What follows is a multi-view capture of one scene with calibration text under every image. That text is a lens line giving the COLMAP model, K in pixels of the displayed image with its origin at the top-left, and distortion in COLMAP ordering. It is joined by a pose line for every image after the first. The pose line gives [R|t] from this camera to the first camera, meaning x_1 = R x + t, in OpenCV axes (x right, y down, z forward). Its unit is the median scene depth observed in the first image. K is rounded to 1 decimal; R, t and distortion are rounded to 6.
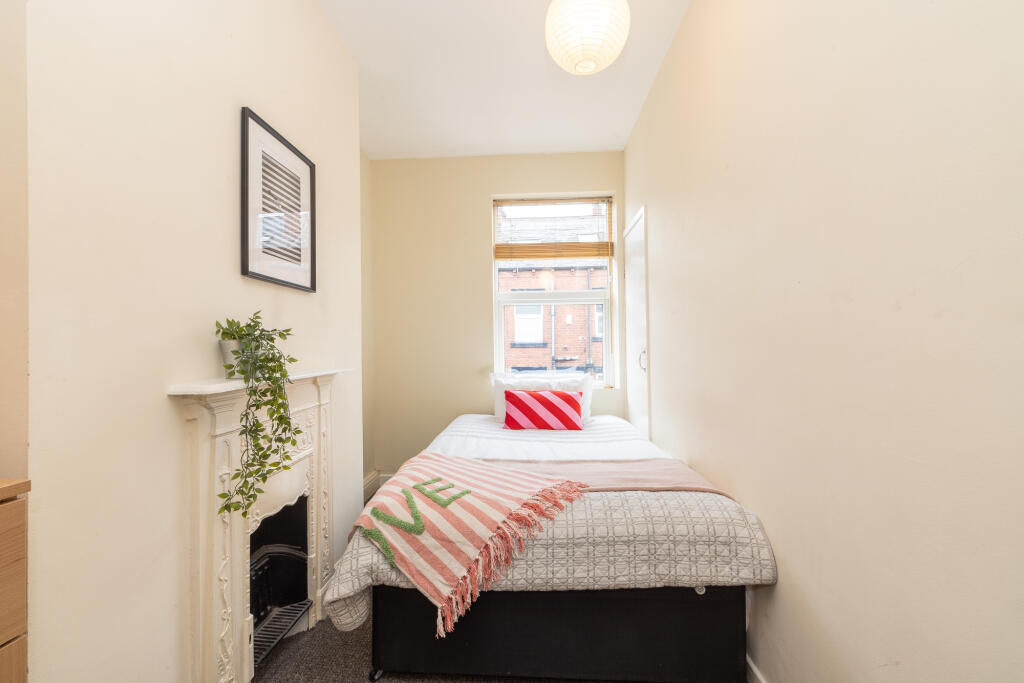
lens RADIAL K [[431.5, 0, 510.0], [0, 431.5, 338.4], [0, 0, 1]] dist [-0.001096, 0.000102]
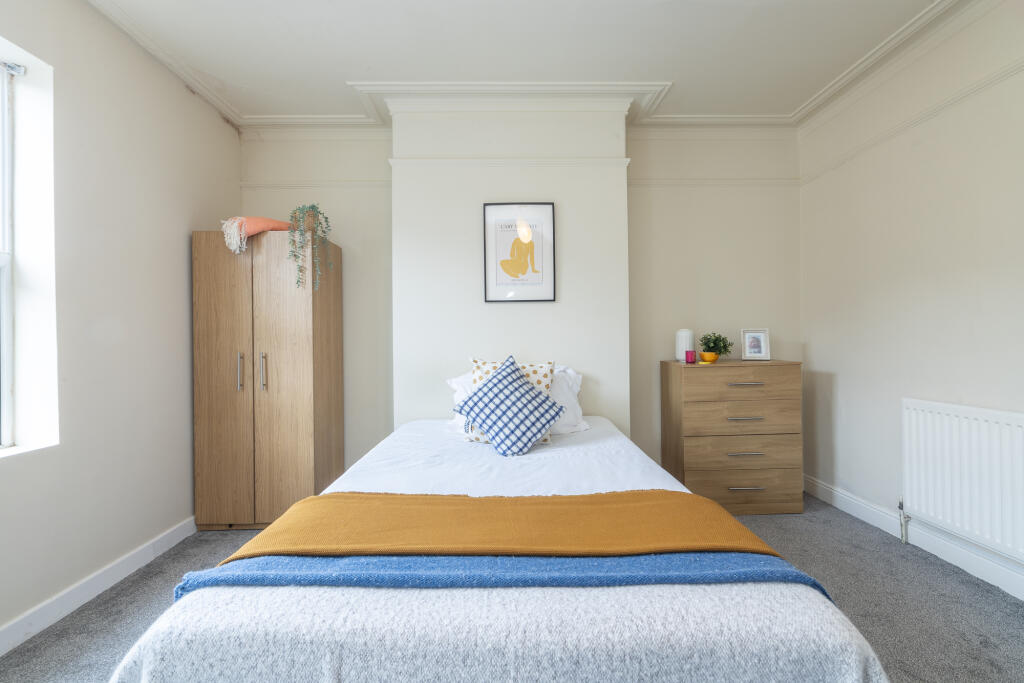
lens RADIAL K [[431.5, 0, 510.0], [0, 431.5, 338.4], [0, 0, 1]] dist [-0.001096, 0.000102]
pose [[0.048172, -0.004403, -0.998829, 1.059844], [0.024882, 0.999685, -0.003206, -0.002977], [0.998529, -0.024699, 0.048267, 1.061326]]
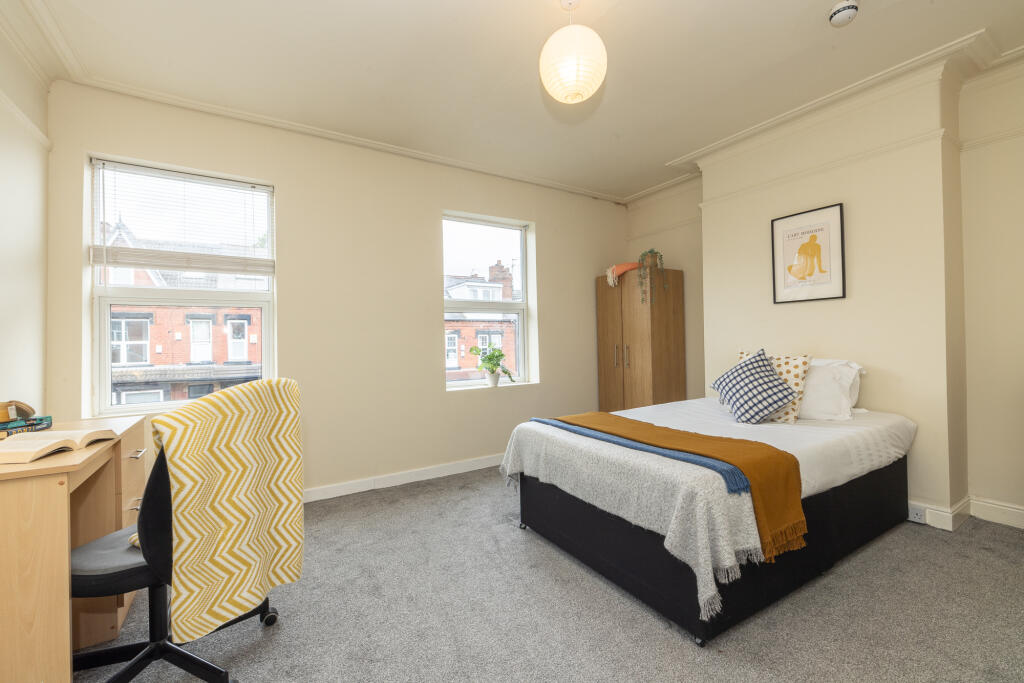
lens RADIAL K [[431.5, 0, 510.0], [0, 431.5, 338.4], [0, 0, 1]] dist [-0.001096, 0.000102]
pose [[-0.831294, 0.012919, -0.555683, 1.488267], [0.027673, 0.999452, -0.018162, 0.009854], [0.555144, -0.030476, -0.831196, 2.031201]]
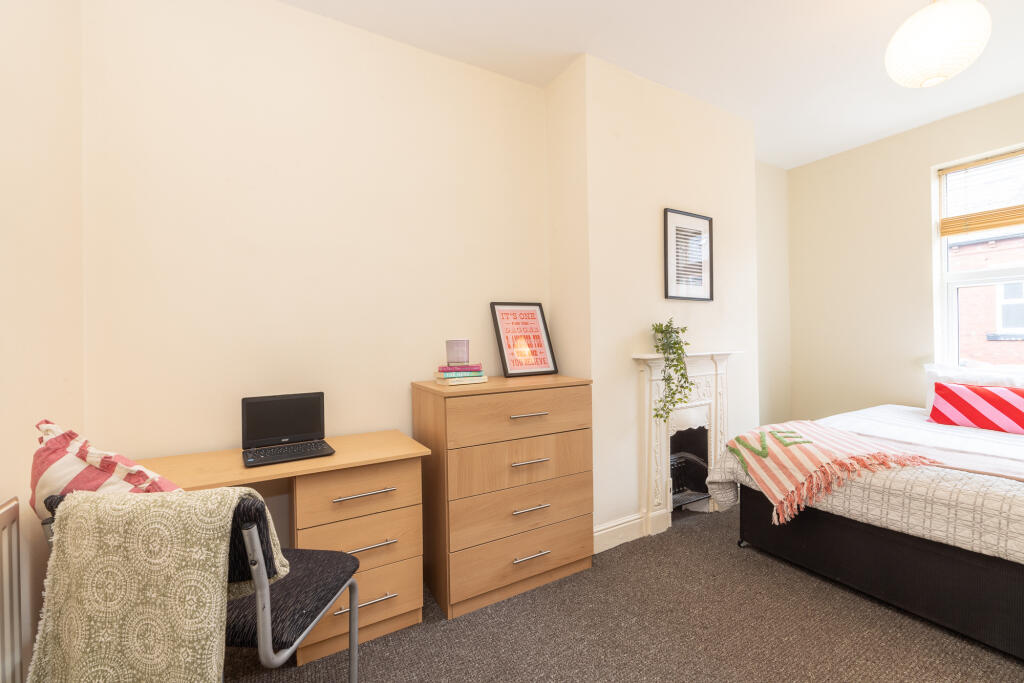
lens RADIAL K [[431.5, 0, 510.0], [0, 431.5, 338.4], [0, 0, 1]] dist [-0.001096, 0.000102]
pose [[0.542395, 0.004607, -0.840111, 0.603482], [0.019965, 0.999632, 0.018372, -0.020938], [0.839886, -0.026738, 0.542103, -0.603307]]
